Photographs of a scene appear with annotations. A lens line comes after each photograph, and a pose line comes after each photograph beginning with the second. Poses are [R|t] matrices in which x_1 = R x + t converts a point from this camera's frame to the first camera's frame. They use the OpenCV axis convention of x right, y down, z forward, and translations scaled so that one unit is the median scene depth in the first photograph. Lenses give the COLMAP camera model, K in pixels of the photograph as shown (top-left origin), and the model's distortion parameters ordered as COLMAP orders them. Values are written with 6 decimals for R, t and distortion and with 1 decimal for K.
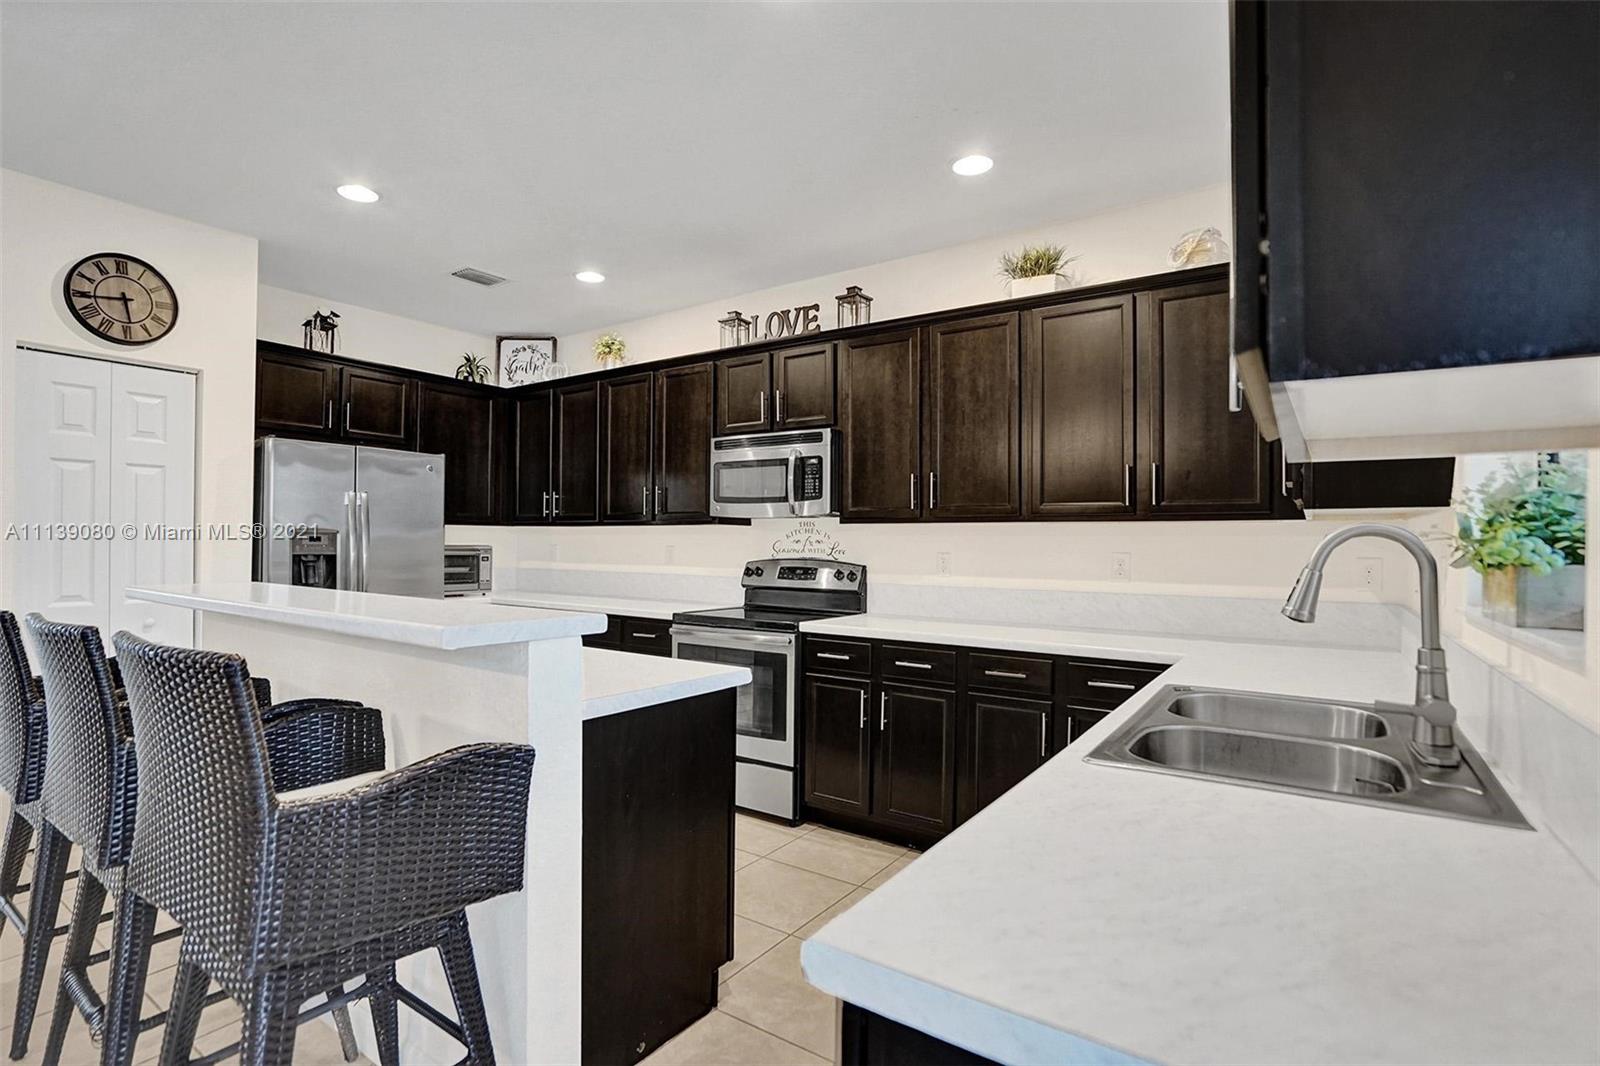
lens RADIAL K [[765.9, 0, 790.2], [0, 765.9, 534.9], [0, 0, 1]] dist [-0.056952, 0.025420]
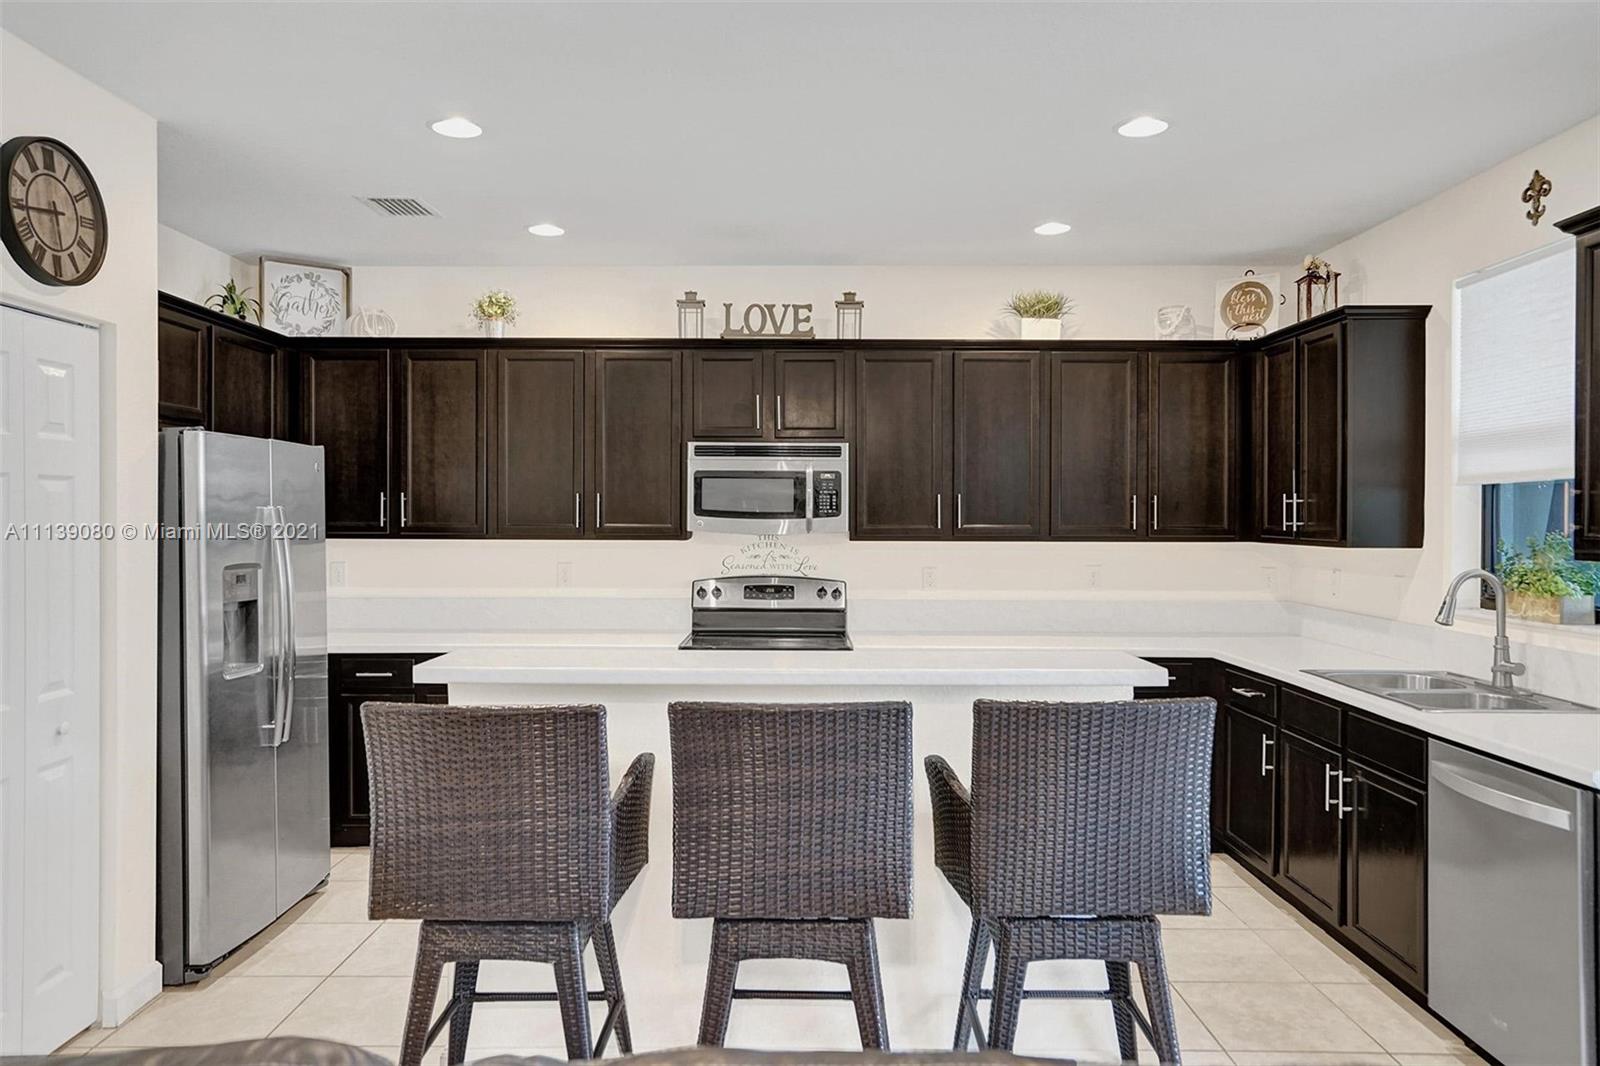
lens RADIAL K [[1078.9, 0, 794.6], [0, 1078.9, 518.0], [0, 0, 1]] dist [-0.002477, 0.003333]
pose [[0.821634, -0.008287, 0.569955, -0.755086], [-0.002491, 0.999833, 0.018128, -0.066700], [-0.570010, -0.016314, 0.821476, -0.079936]]
